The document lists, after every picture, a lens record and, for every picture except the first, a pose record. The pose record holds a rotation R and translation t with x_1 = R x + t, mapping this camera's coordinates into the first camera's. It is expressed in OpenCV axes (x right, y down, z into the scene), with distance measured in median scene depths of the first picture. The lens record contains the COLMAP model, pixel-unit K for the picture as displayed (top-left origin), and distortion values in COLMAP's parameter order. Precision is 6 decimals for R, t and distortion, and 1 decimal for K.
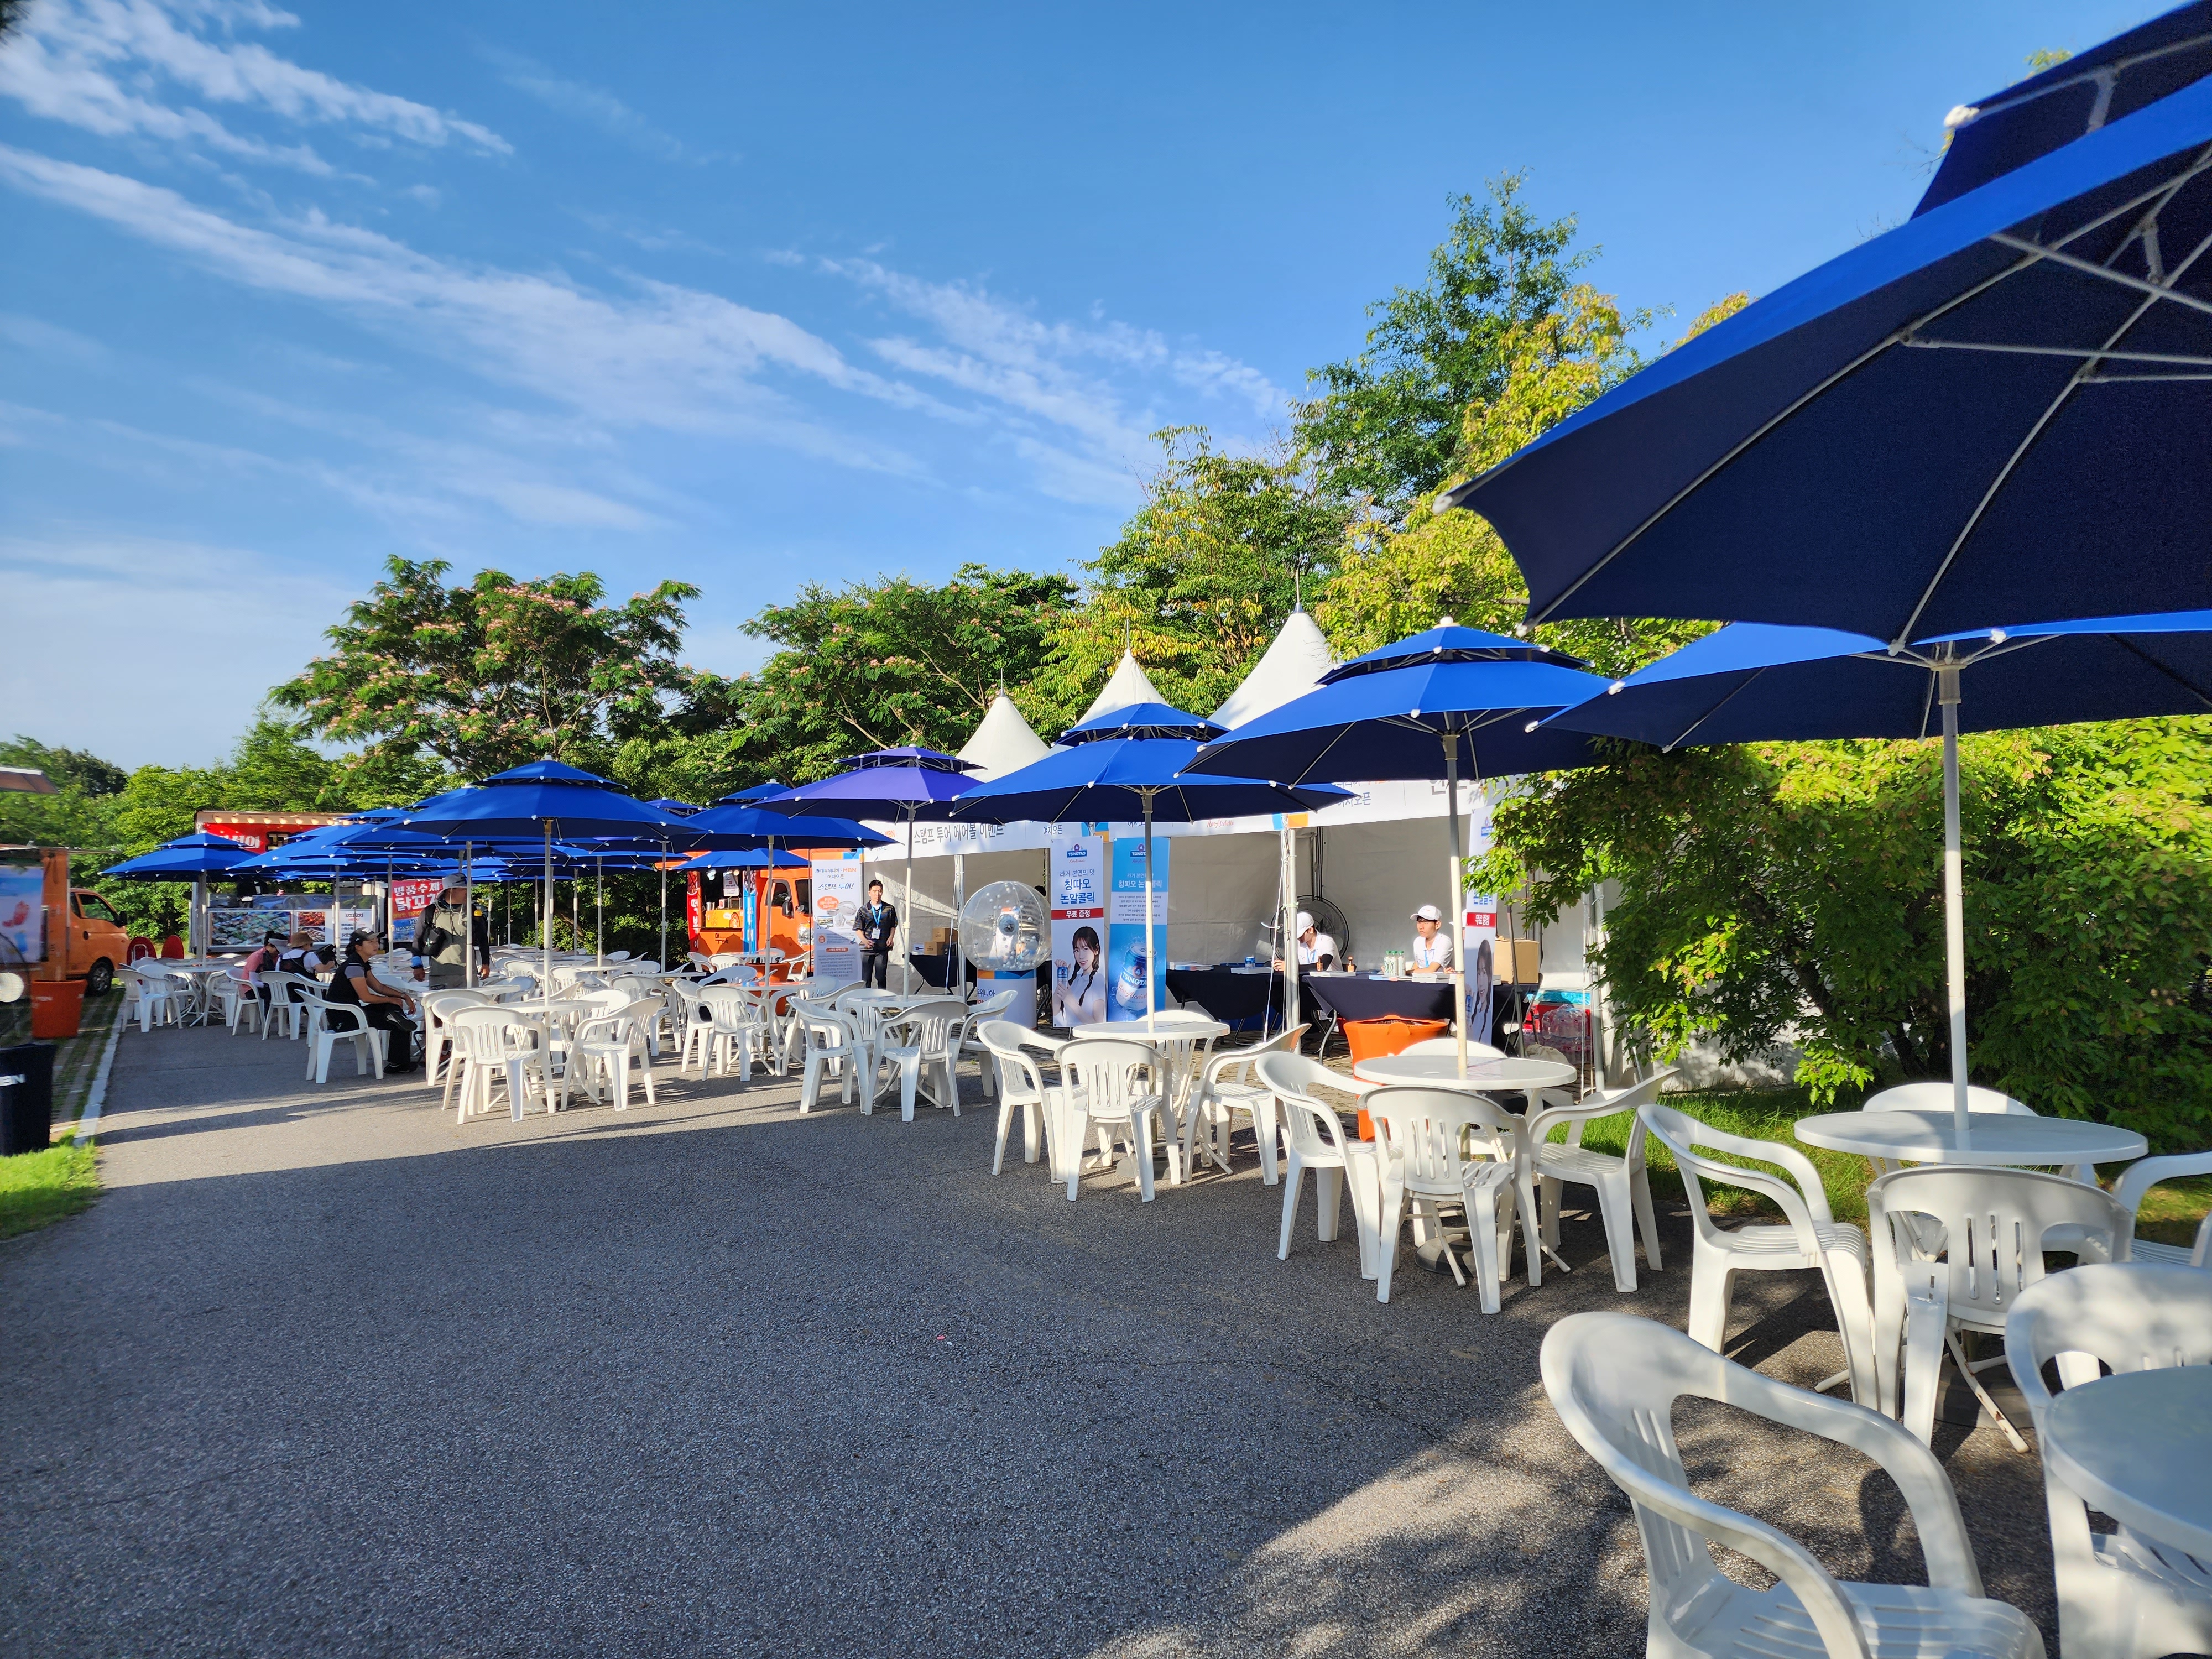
lens RADIAL K [[1509.0, 0, 1113.4], [0, 1509.0, 844.5], [0, 0, 1]] dist [0.096770, -0.089825]
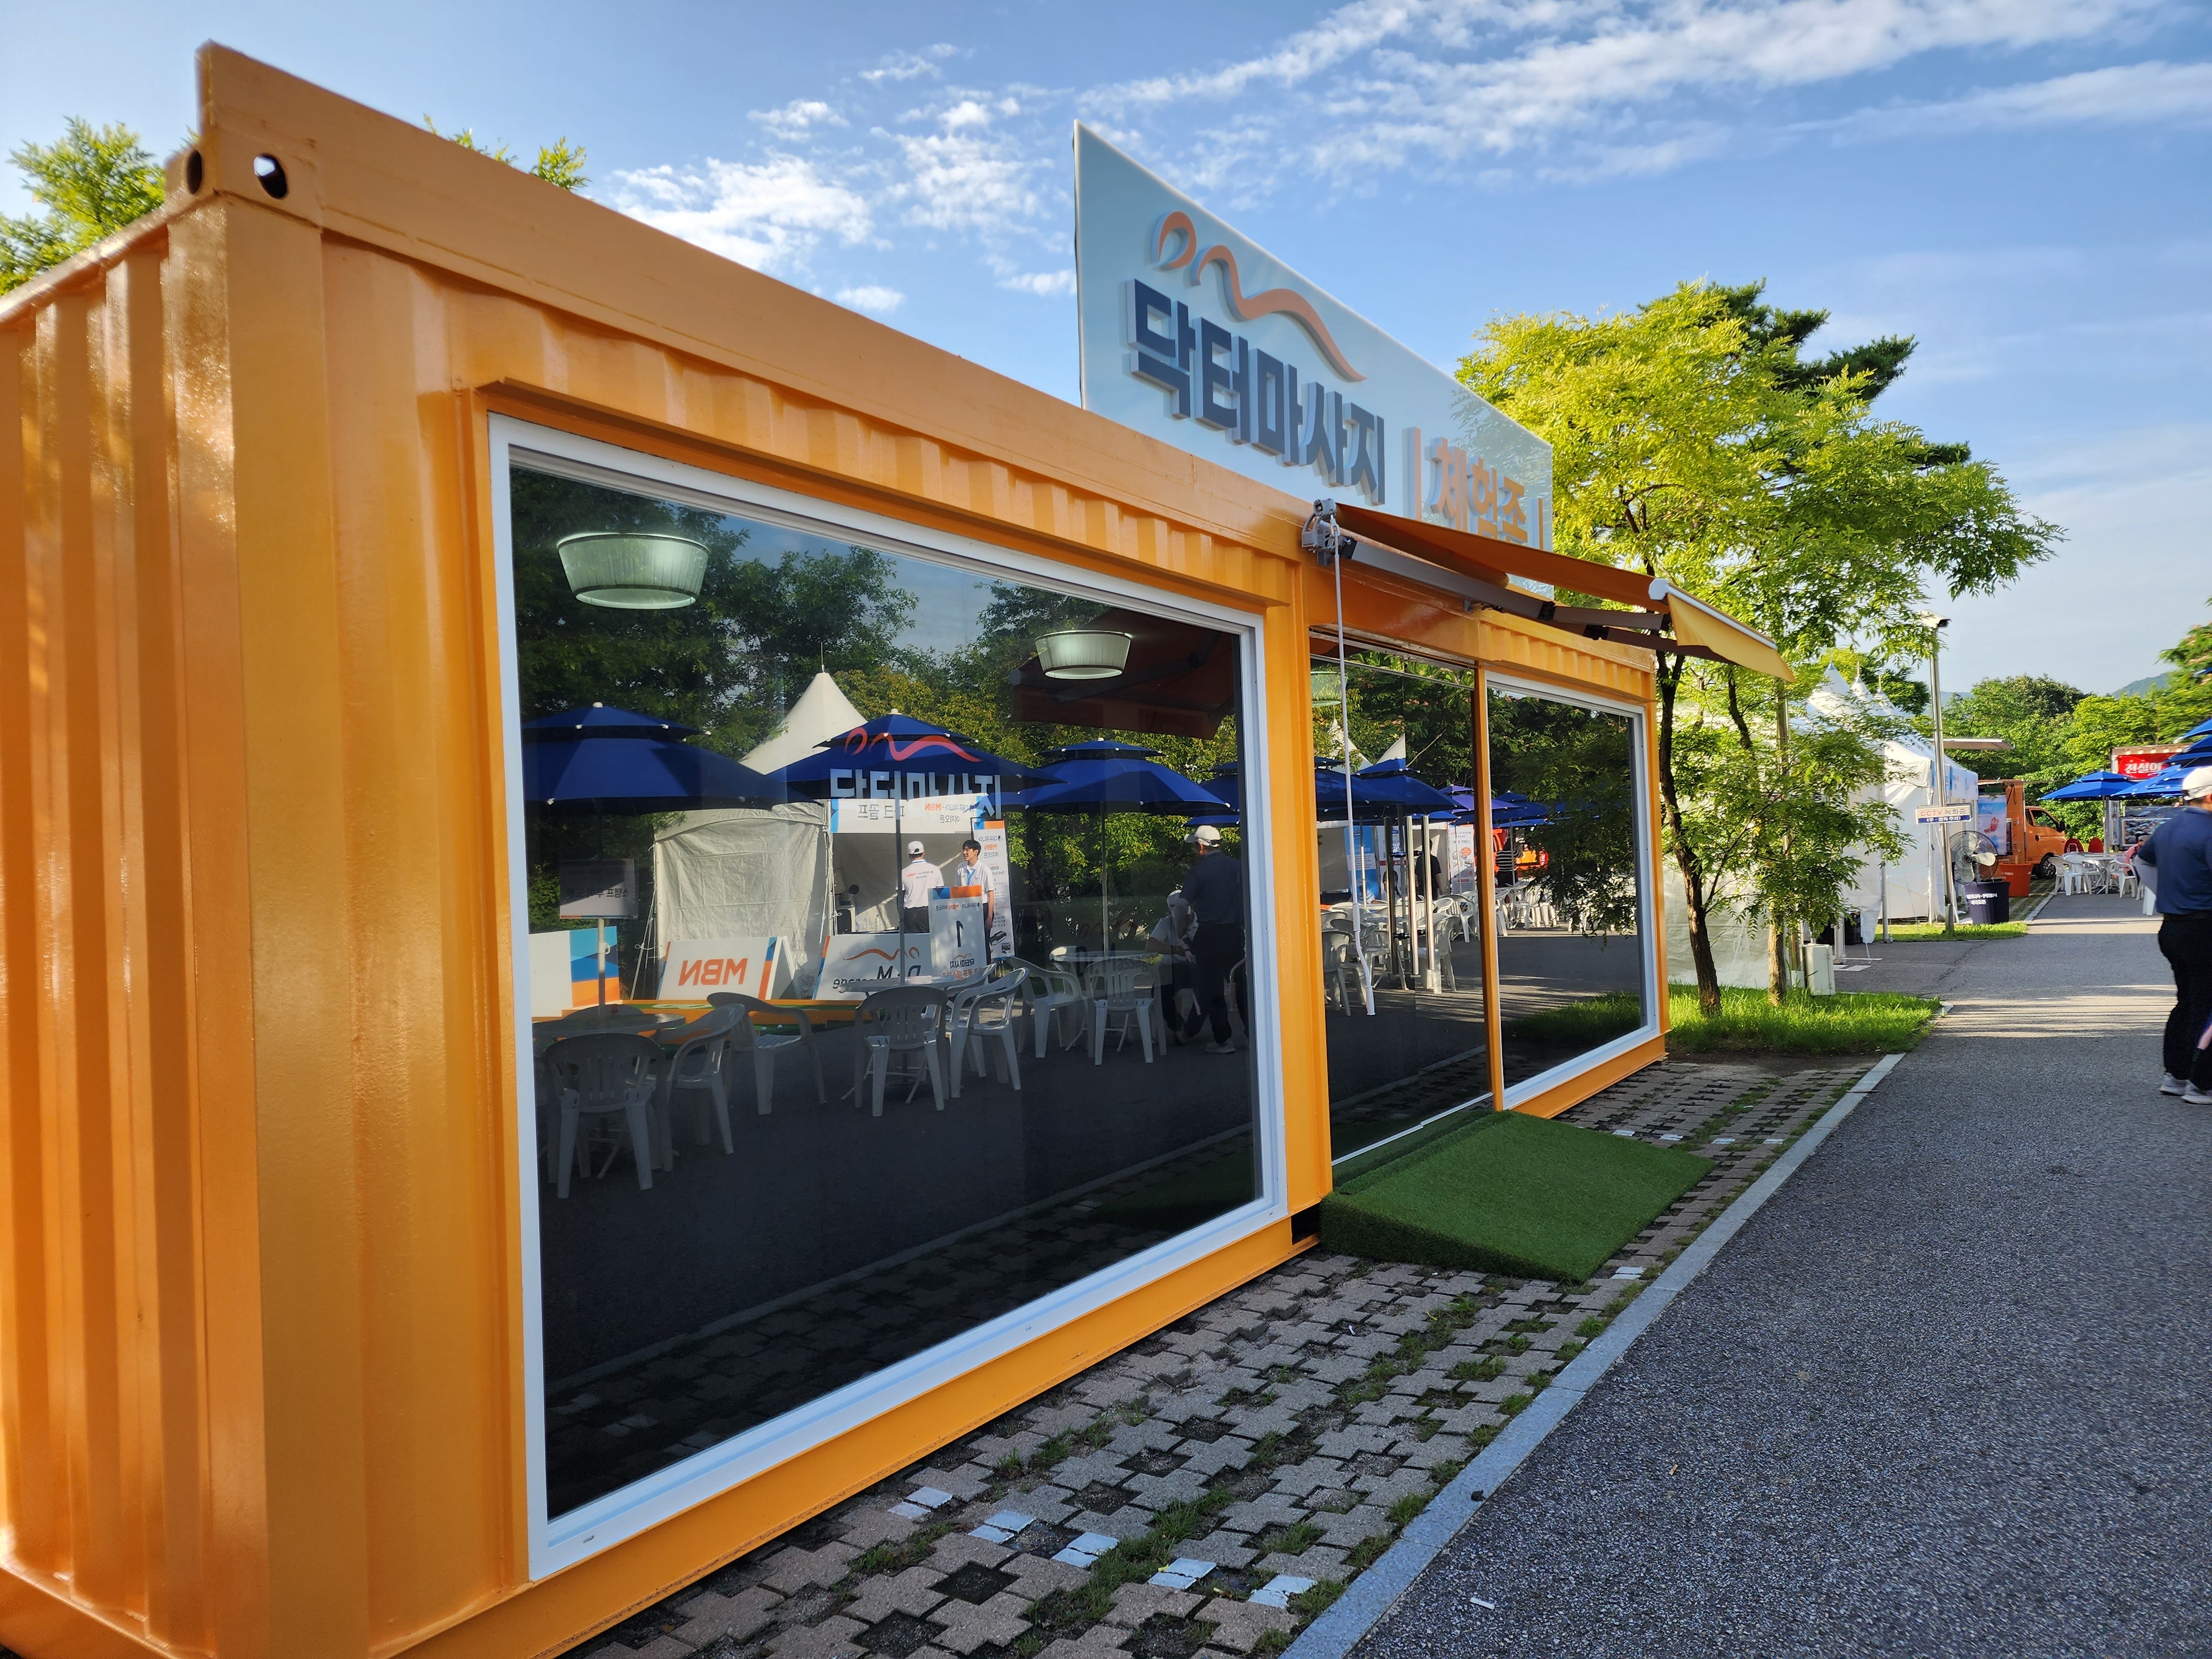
lens RADIAL K [[1509.0, 0, 1113.4], [0, 1509.0, 844.5], [0, 0, 1]] dist [0.096770, -0.089825]
pose [[0.422723, -0.003611, -0.906252, 0.289235], [0.059259, 0.997962, 0.023665, -0.021280], [0.904320, -0.063707, 0.422075, -0.406667]]
